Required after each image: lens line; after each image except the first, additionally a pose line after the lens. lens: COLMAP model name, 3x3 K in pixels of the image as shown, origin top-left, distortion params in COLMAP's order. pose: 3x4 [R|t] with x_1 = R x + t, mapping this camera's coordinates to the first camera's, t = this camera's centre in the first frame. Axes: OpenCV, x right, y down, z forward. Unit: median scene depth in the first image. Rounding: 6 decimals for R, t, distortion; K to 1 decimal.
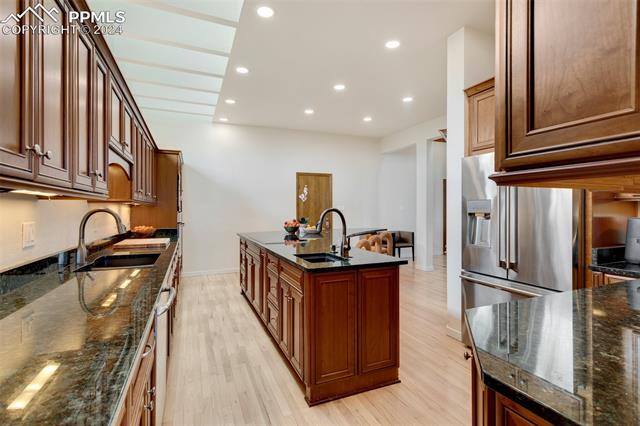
lens RADIAL K [[317.1, 0, 321.2], [0, 317.1, 208.8], [0, 0, 1]] dist [-0.014114, 0.000443]
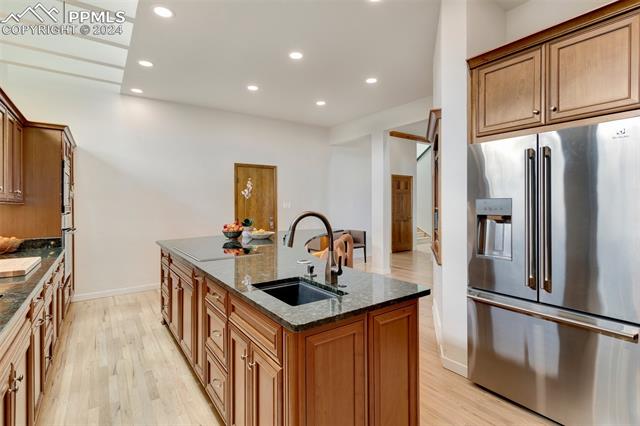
lens RADIAL K [[308.8, 0, 320.0], [0, 308.8, 204.4], [0, 0, 1]] dist [0.001263, 0.001031]
pose [[0.974967, -0.003340, 0.222325, -0.060845], [0.002895, 0.999993, 0.002328, -0.011824], [-0.222331, -0.001626, 0.974970, 0.241258]]
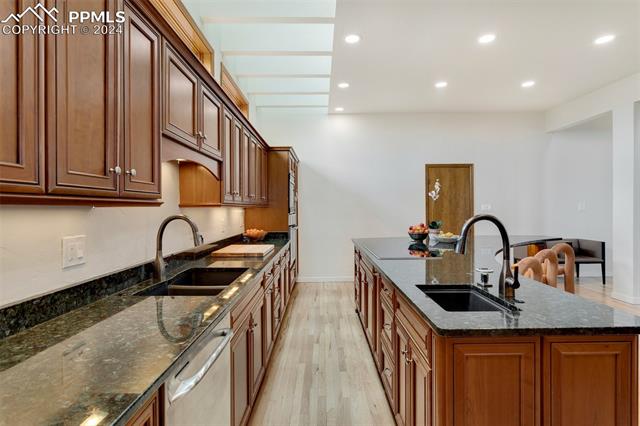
lens RADIAL K [[317.1, 0, 321.2], [0, 317.1, 208.8], [0, 0, 1]] dist [-0.014114, 0.000443]
pose [[0.919382, -0.003945, -0.393346, -0.007474], [0.007493, 0.999944, 0.007483, -0.012368], [0.393294, -0.009827, 0.919360, 0.217315]]
